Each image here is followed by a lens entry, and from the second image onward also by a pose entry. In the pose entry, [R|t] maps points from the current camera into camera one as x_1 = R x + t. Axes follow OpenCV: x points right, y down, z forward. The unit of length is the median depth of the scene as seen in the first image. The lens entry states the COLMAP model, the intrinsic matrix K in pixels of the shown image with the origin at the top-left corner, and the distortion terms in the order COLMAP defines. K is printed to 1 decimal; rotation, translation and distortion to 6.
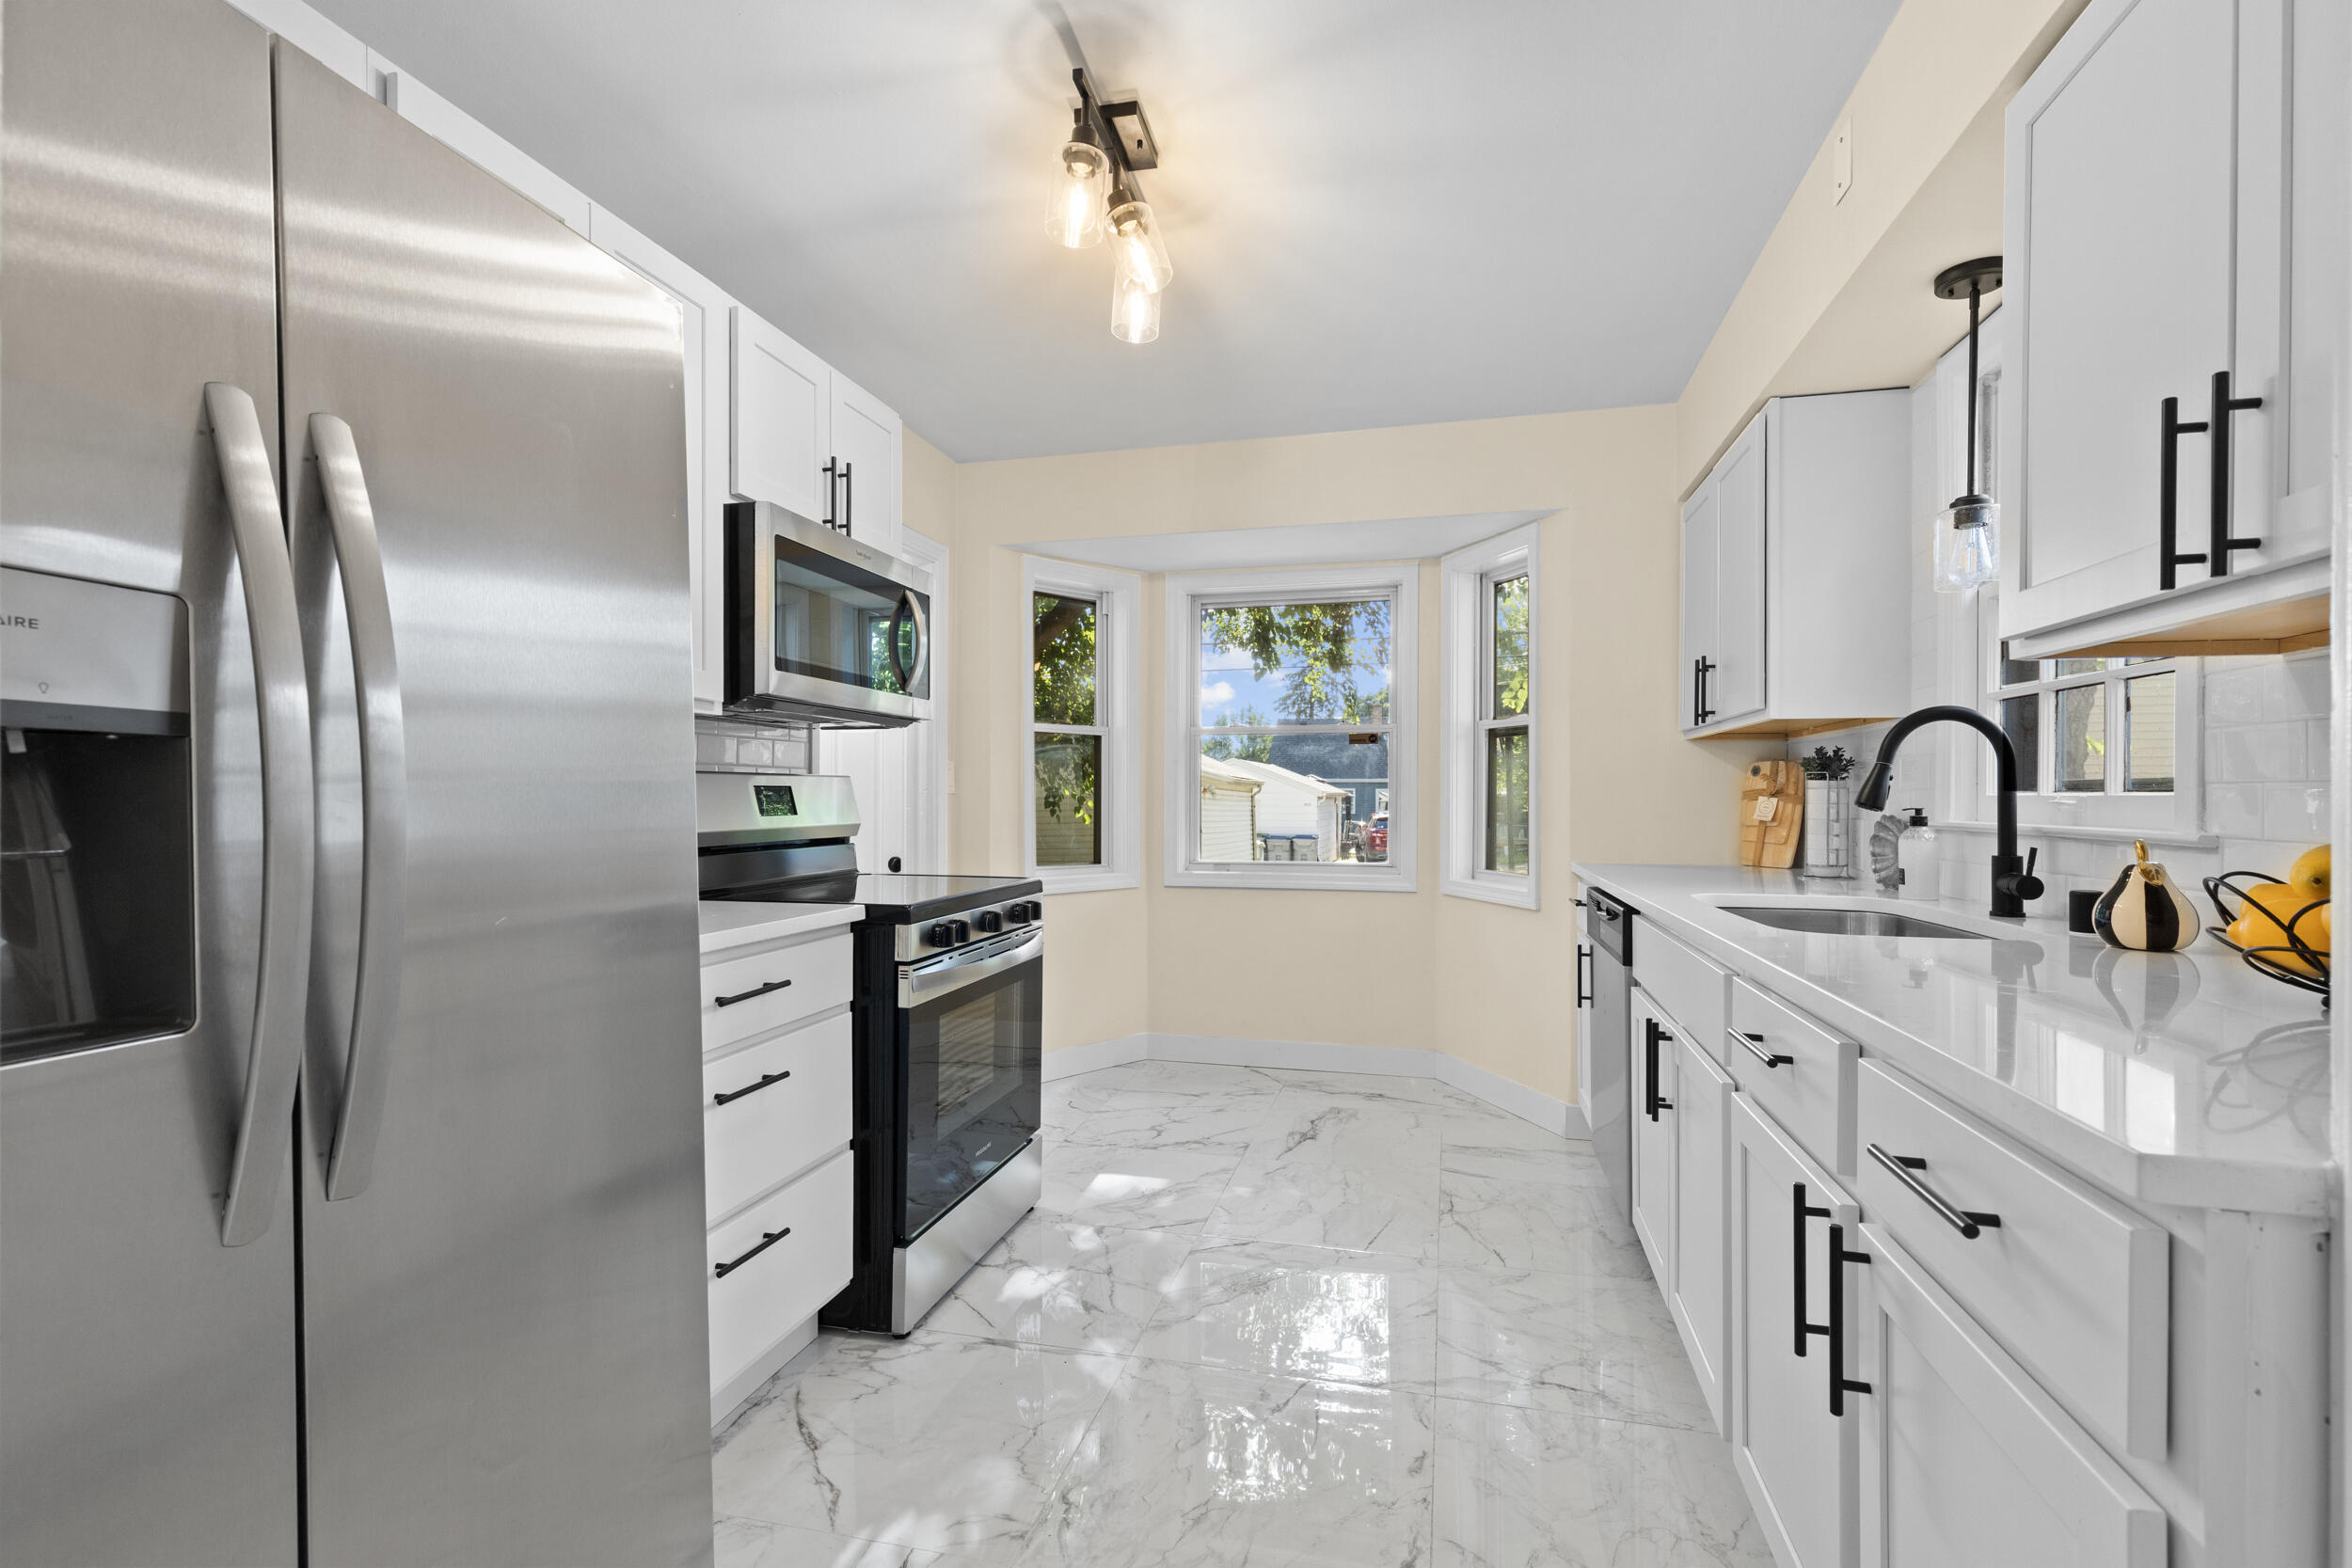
lens RADIAL K [[1092.6, 0, 1189.3], [0, 1092.6, 813.9], [0, 0, 1]] dist [0.000509, -0.000205]
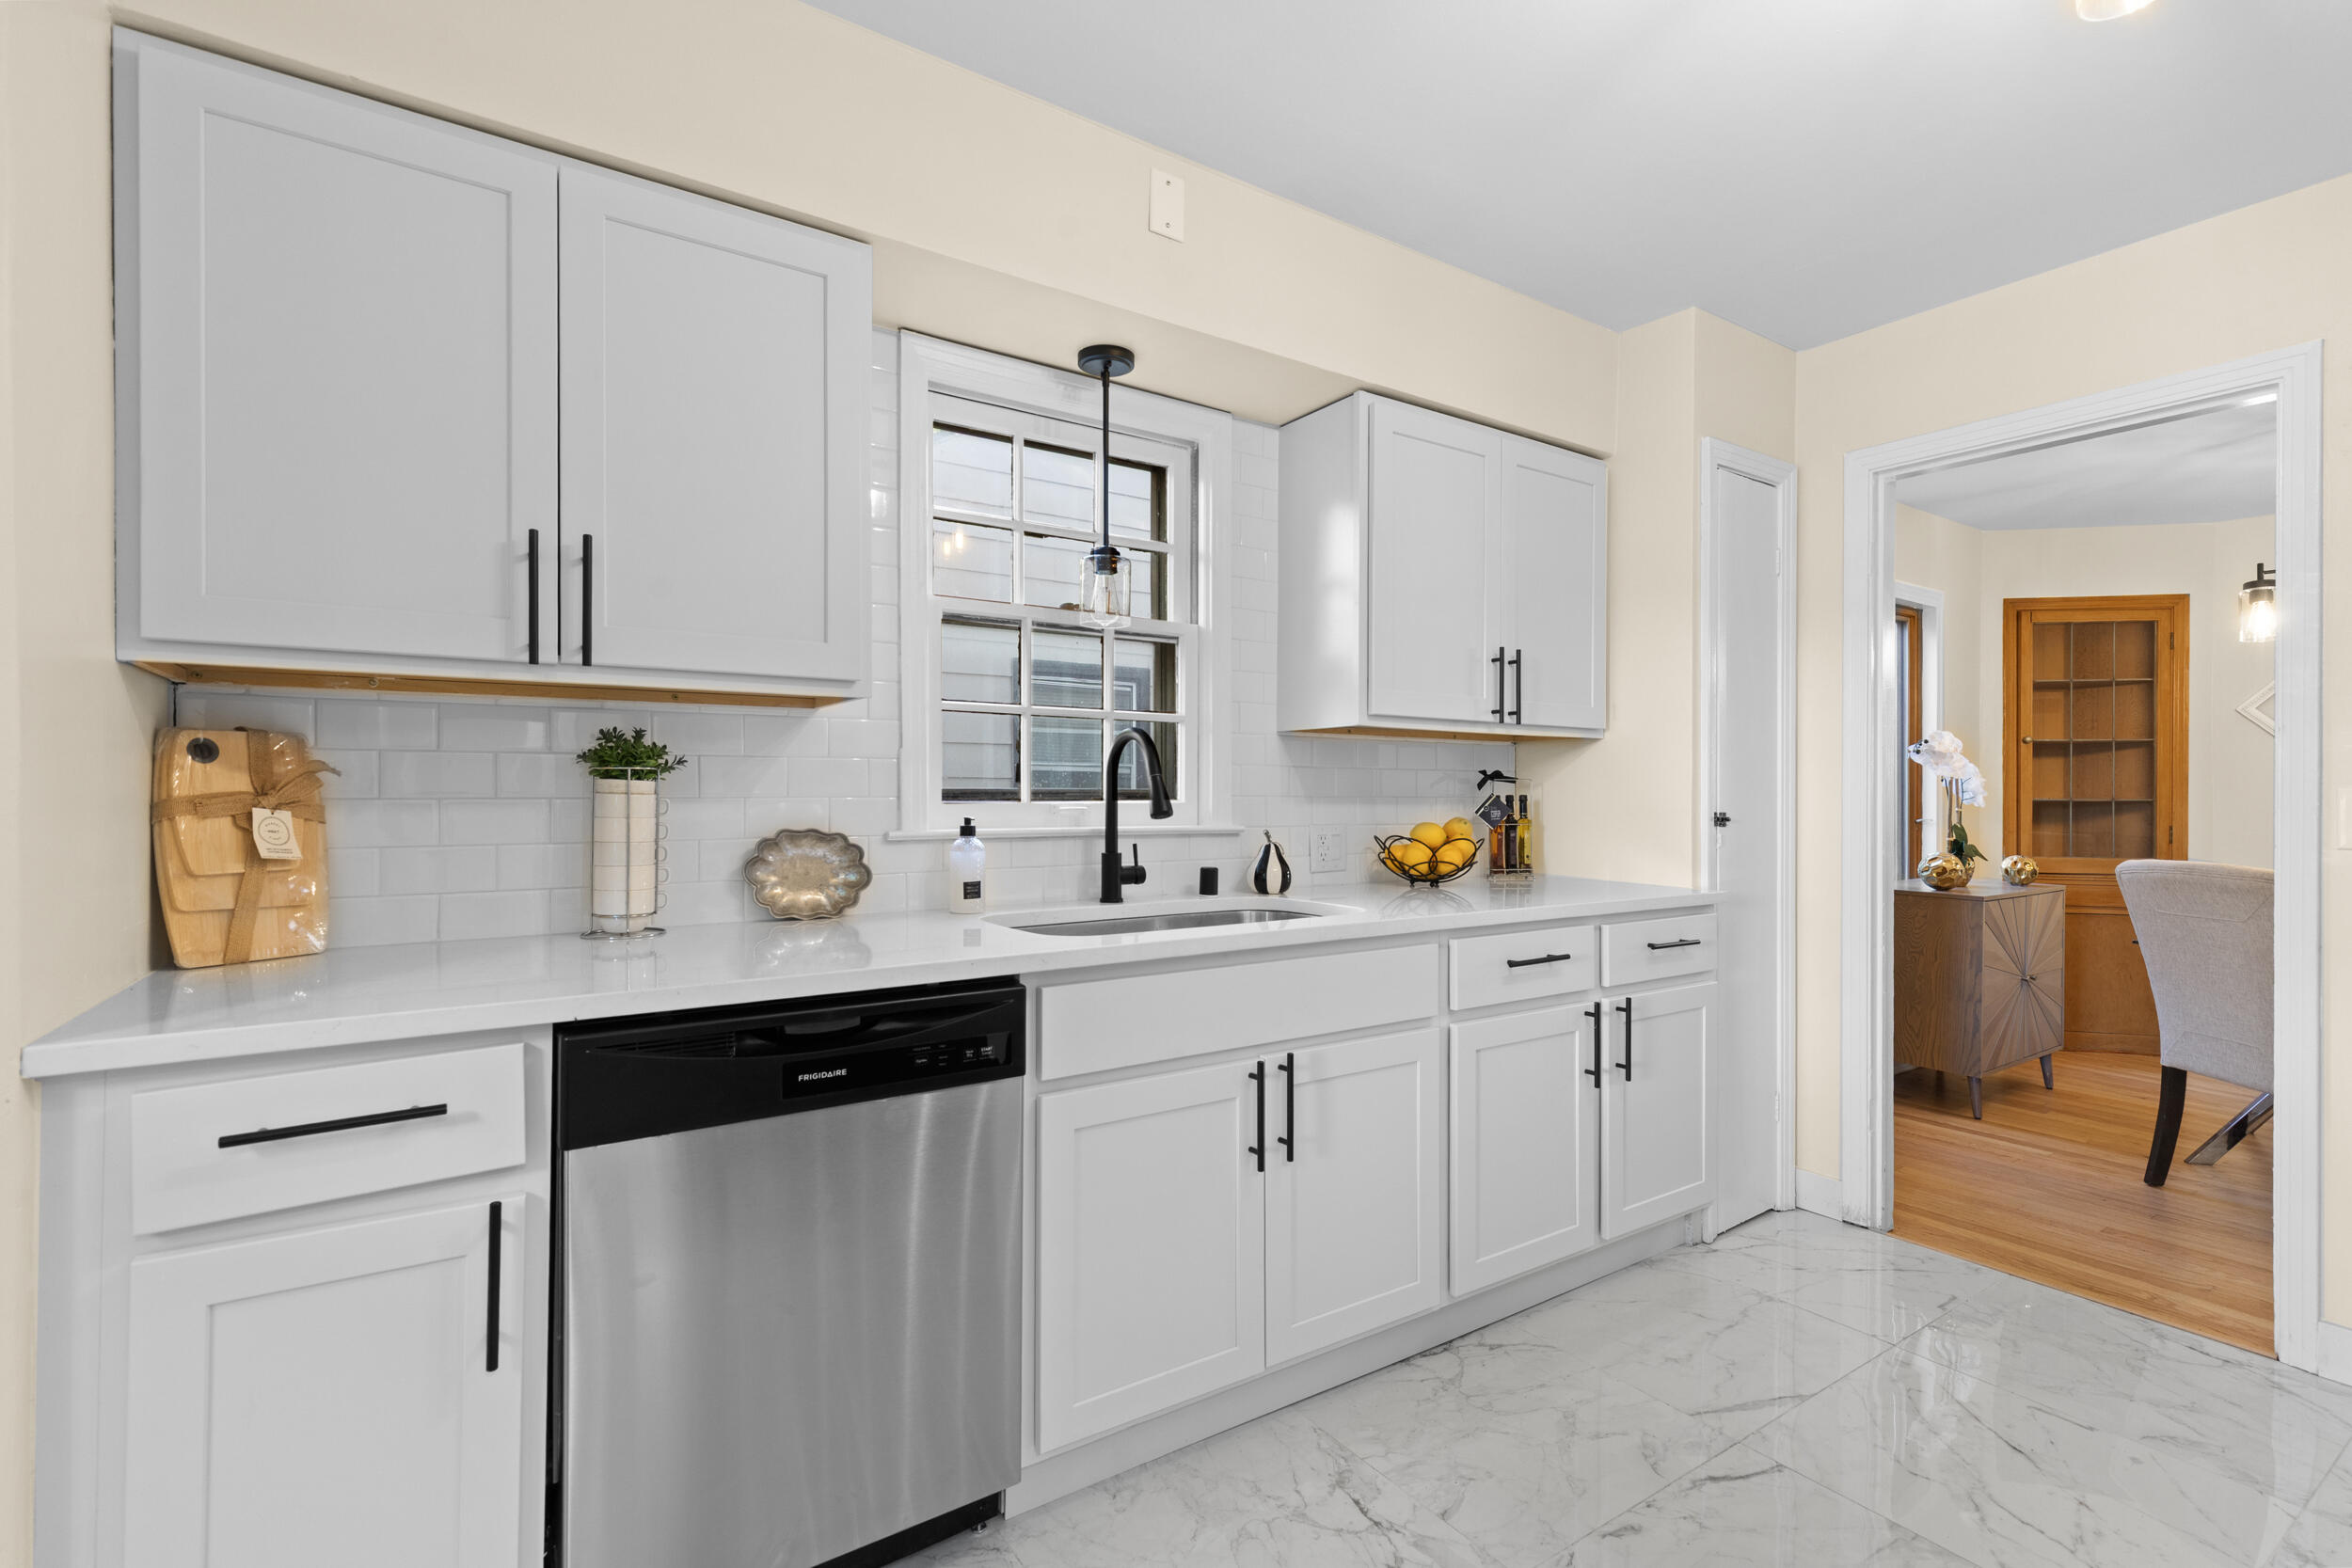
lens RADIAL K [[1068.6, 0, 1185.7], [0, 1068.6, 795.2], [0, 0, 1]] dist [0.003601, -0.000737]
pose [[-0.738964, -0.001025, 0.673744, -0.058949], [0.008368, 0.999908, 0.010700, -0.018862], [-0.673693, 0.013545, -0.738888, 0.887333]]
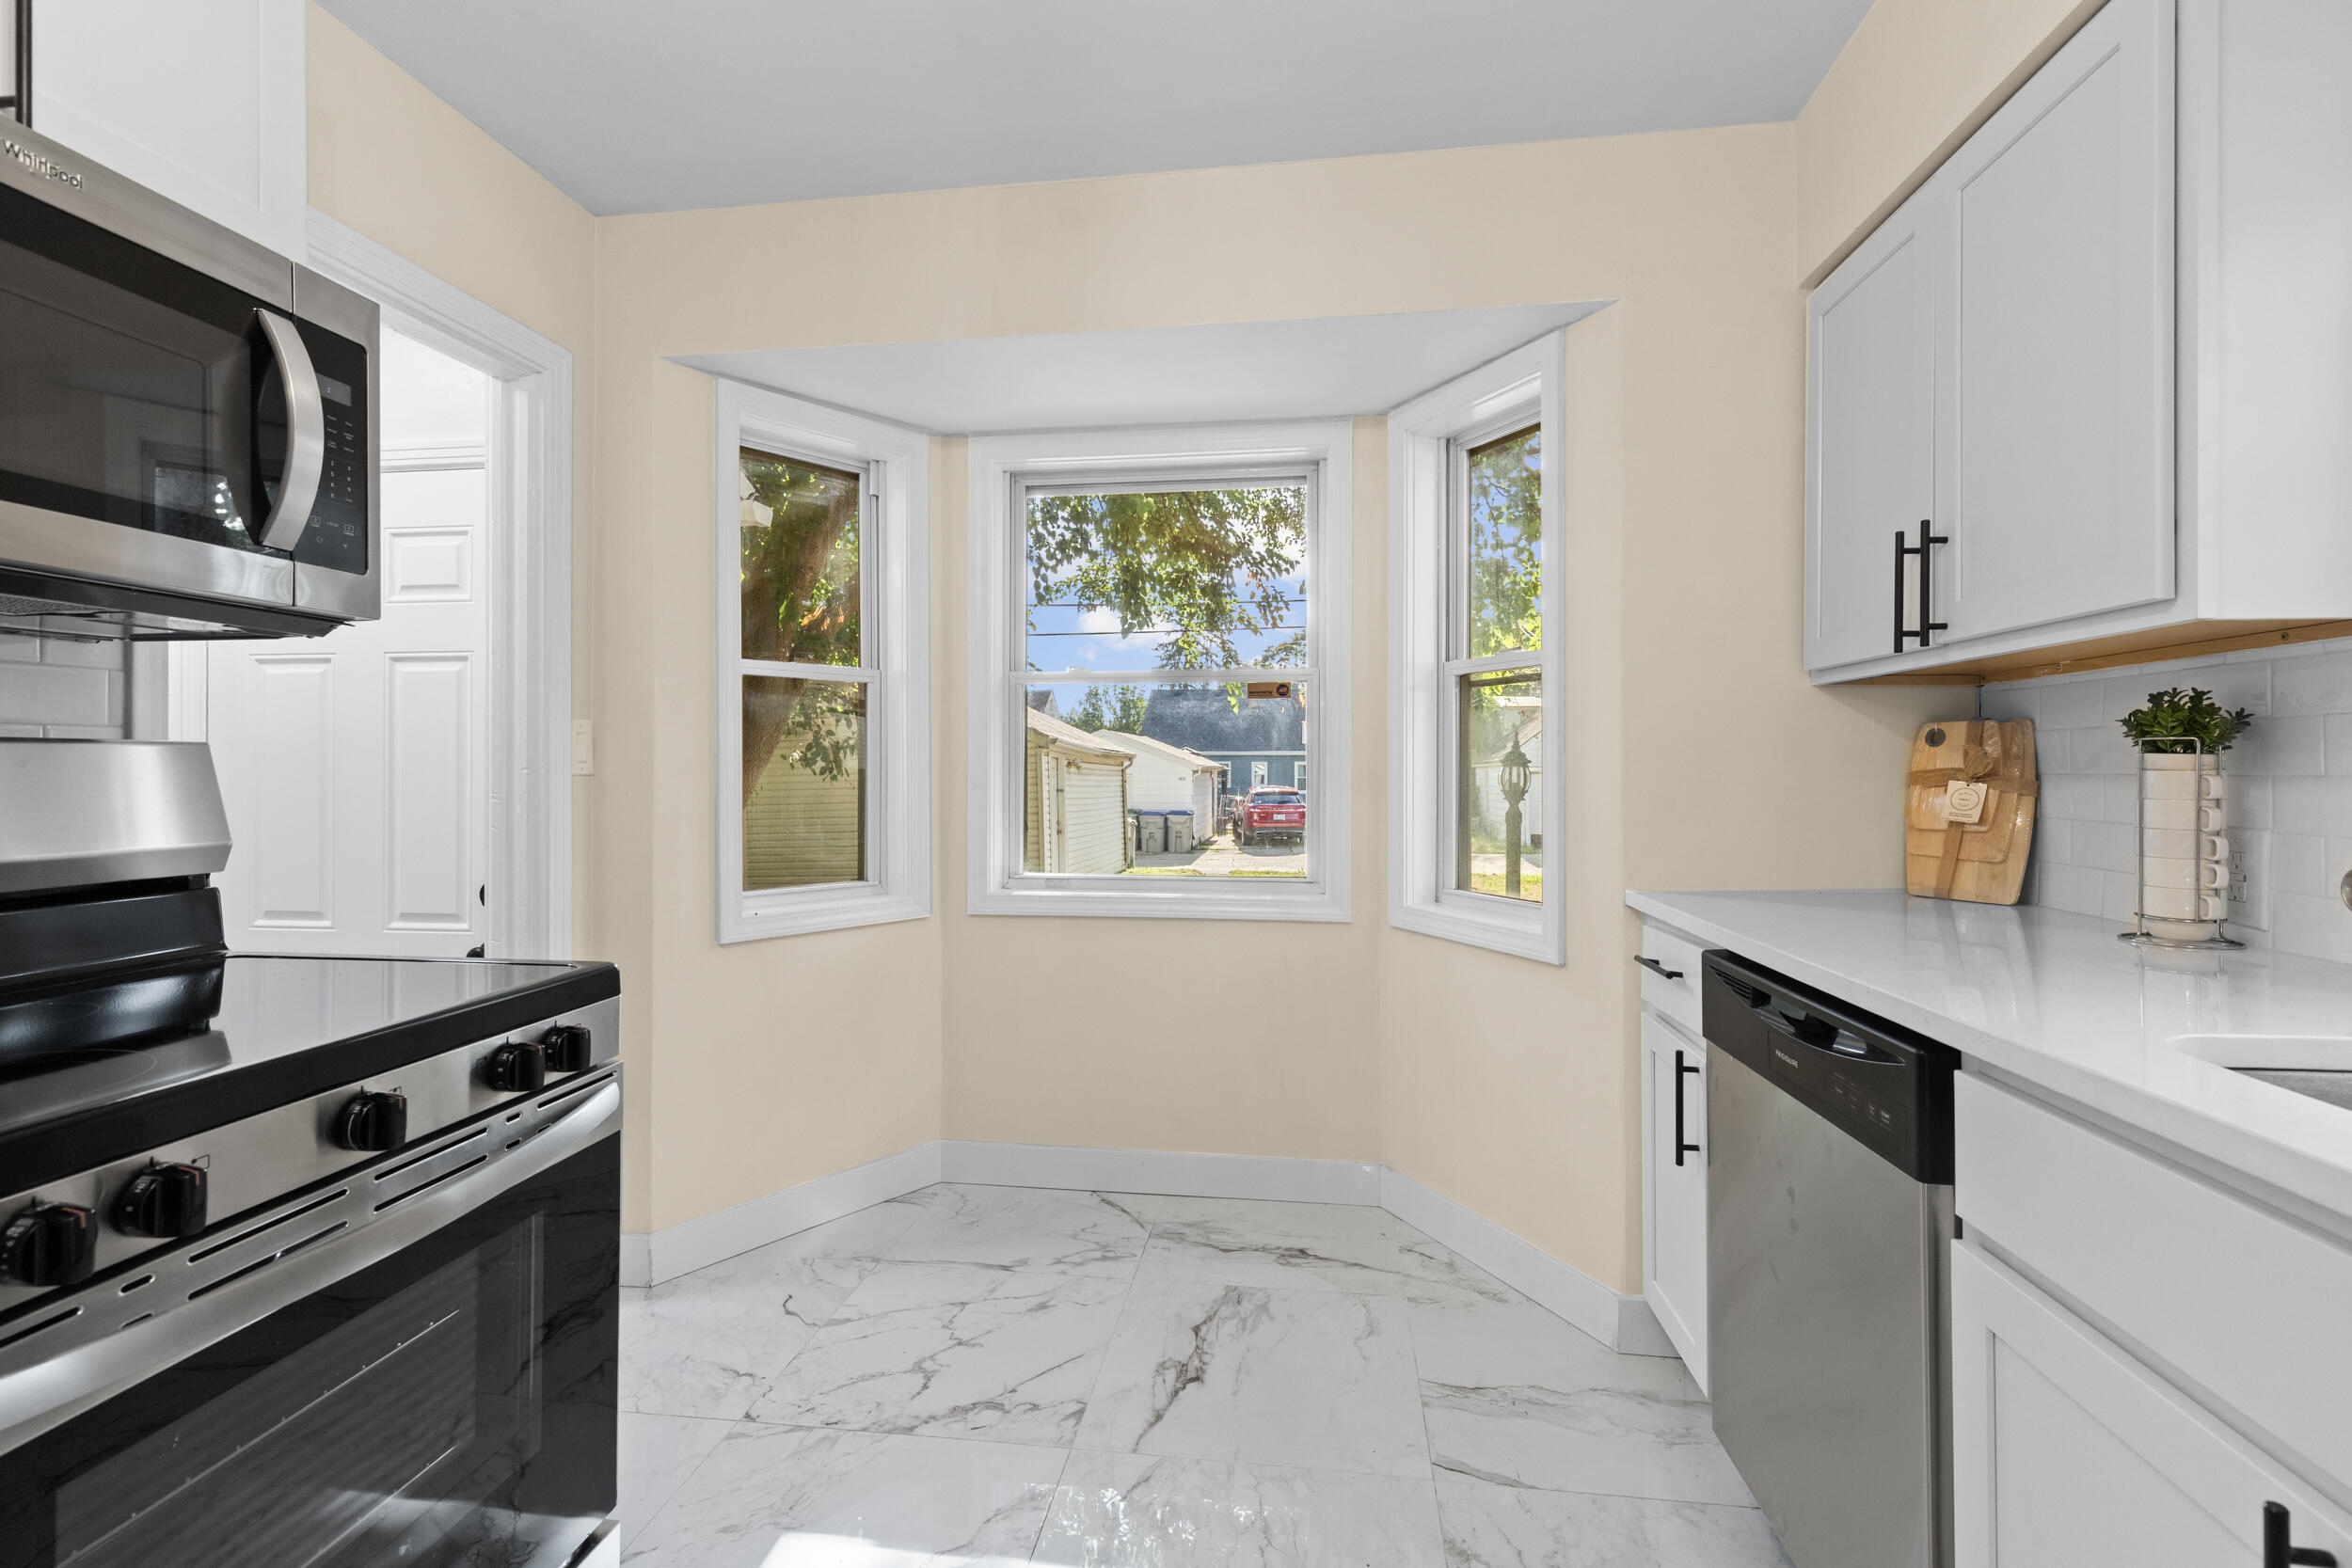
lens RADIAL K [[1068.6, 0, 1185.7], [0, 1068.6, 795.2], [0, 0, 1]] dist [0.003601, -0.000737]
pose [[0.993776, -0.003366, 0.111350, 0.039625], [0.002382, 0.999957, 0.008974, -0.012064], [-0.111375, -0.008653, 0.993741, 0.392017]]
